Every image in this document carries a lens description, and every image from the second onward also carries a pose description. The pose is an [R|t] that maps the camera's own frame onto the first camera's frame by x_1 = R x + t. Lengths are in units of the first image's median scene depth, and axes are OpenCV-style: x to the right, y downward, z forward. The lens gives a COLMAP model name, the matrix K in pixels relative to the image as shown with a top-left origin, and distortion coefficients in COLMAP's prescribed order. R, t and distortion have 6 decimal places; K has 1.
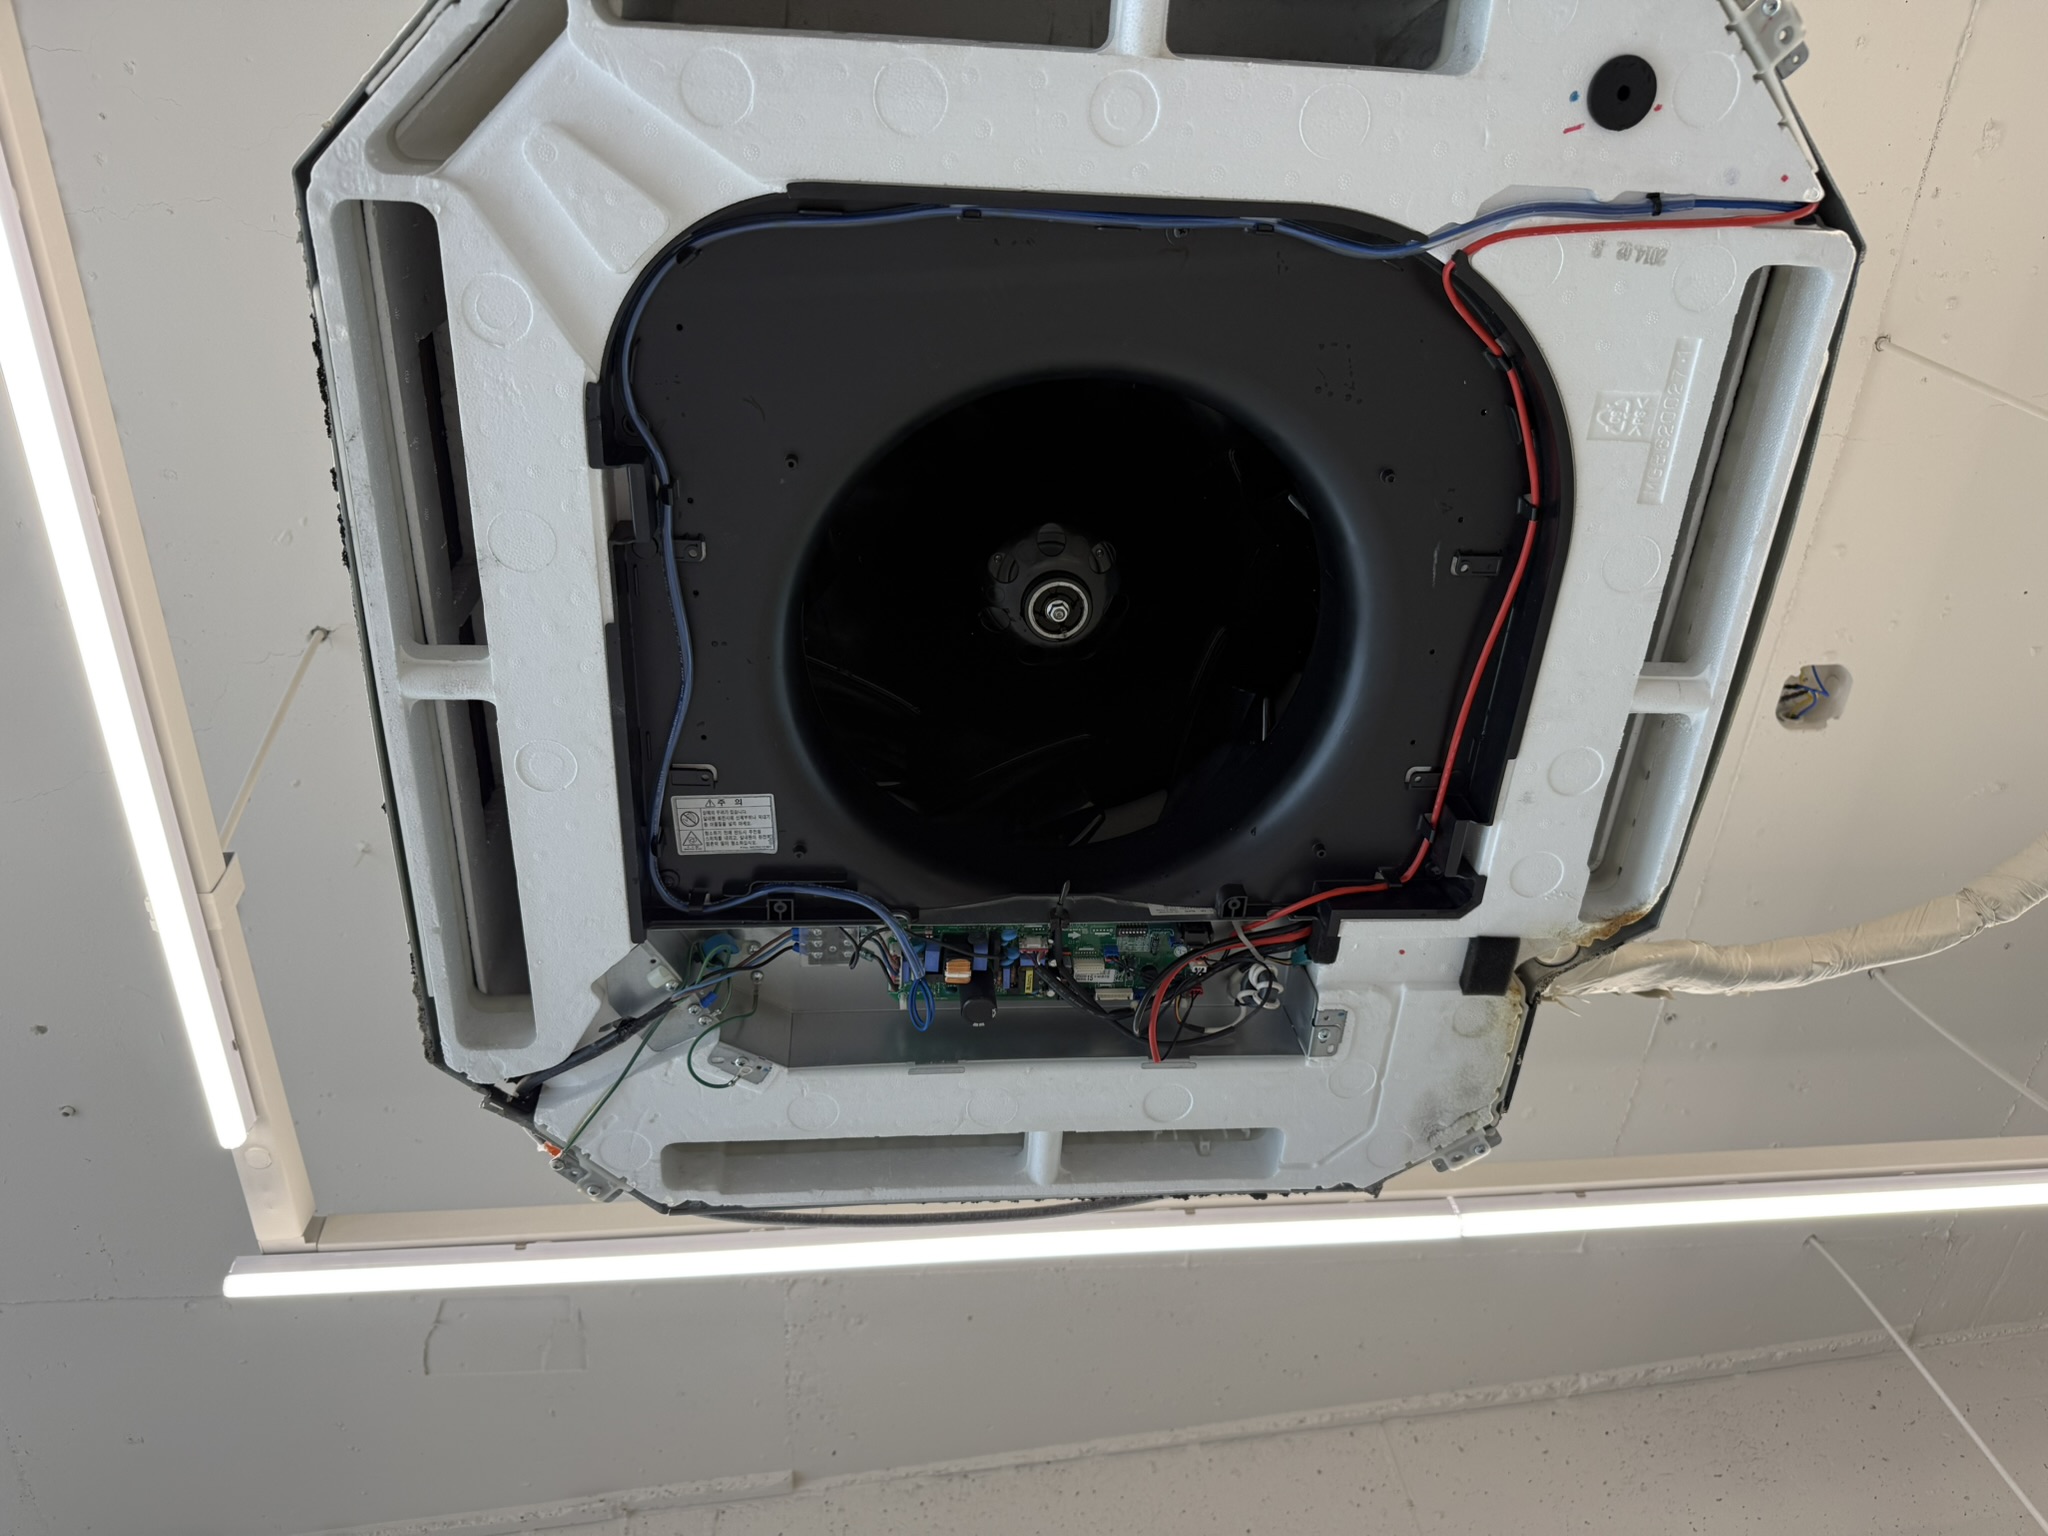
lens RADIAL K [[1473.4, 0, 1024.0], [0, 1473.4, 768.0], [0, 0, 1]] dist [0.002758, -0.000815]
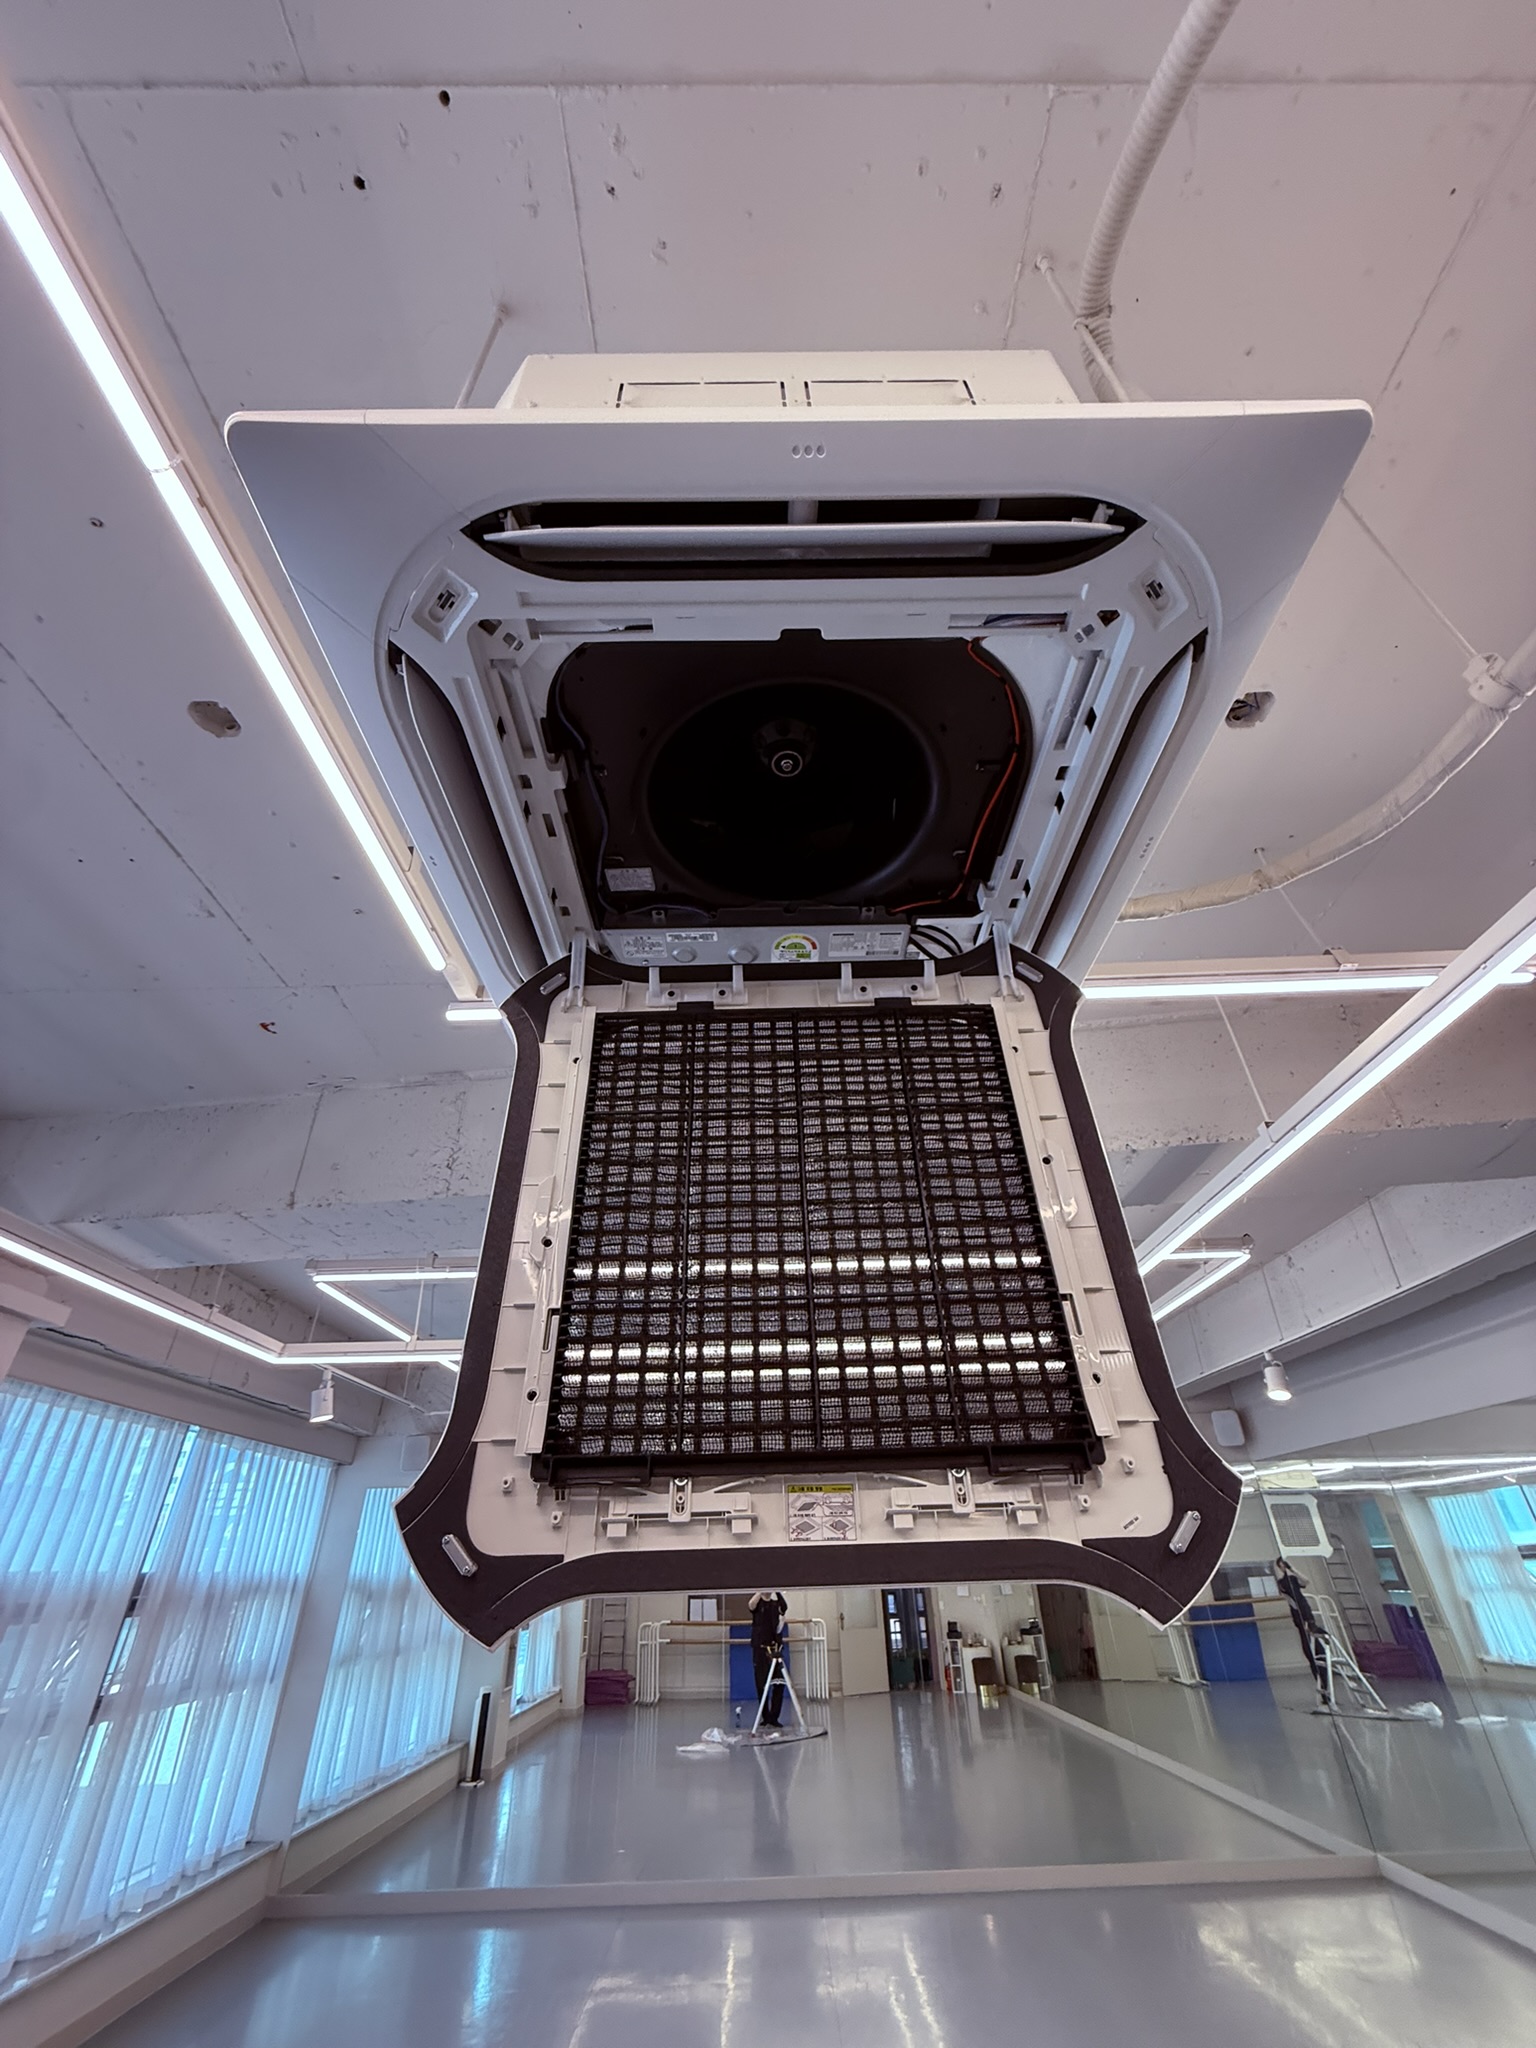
lens RADIAL K [[823.7, 0, 768.0], [0, 823.7, 1024.0], [0, 0, 1]] dist [0.000905, 0.000122]
pose [[0.995749, 0.031959, -0.086391, 0.114389], [0.012636, 0.881625, 0.471782, -0.347482], [0.091242, -0.470867, 0.877473, -0.159169]]
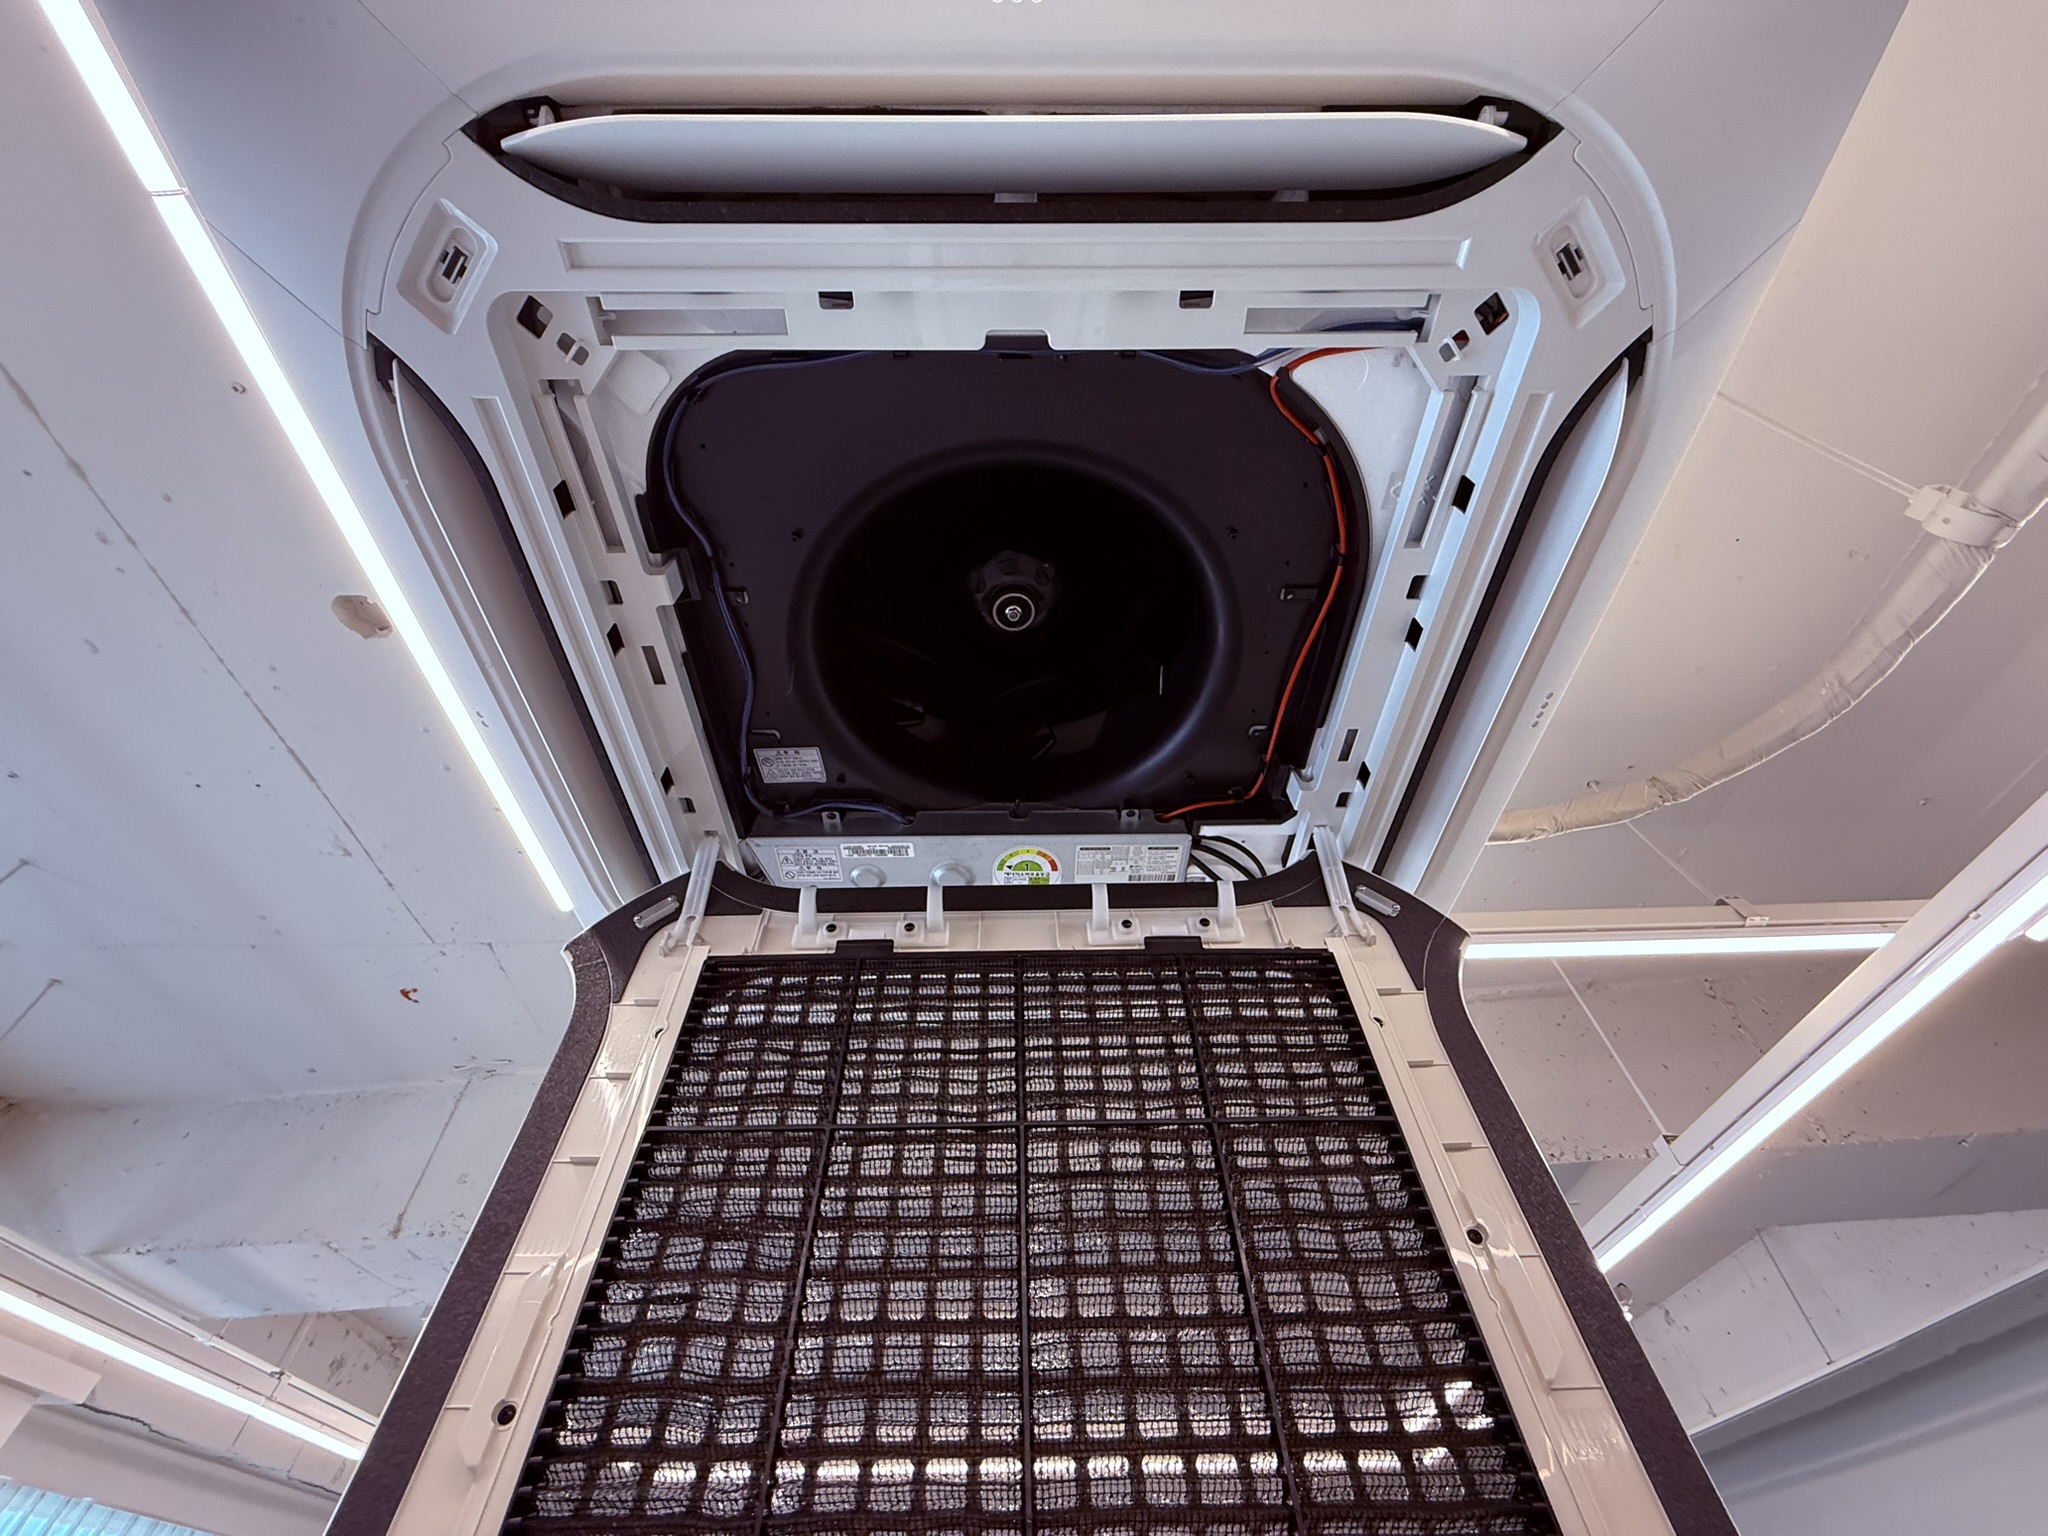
lens RADIAL K [[823.7, 0, 1017.9], [0, 823.7, 765.4], [0, 0, 1]] dist [0.000905, 0.000122]
pose [[0.994629, 0.013454, -0.102623, 0.122771], [0.008053, 0.978450, 0.206329, -0.137709], [0.103187, -0.206047, 0.973086, 0.183421]]
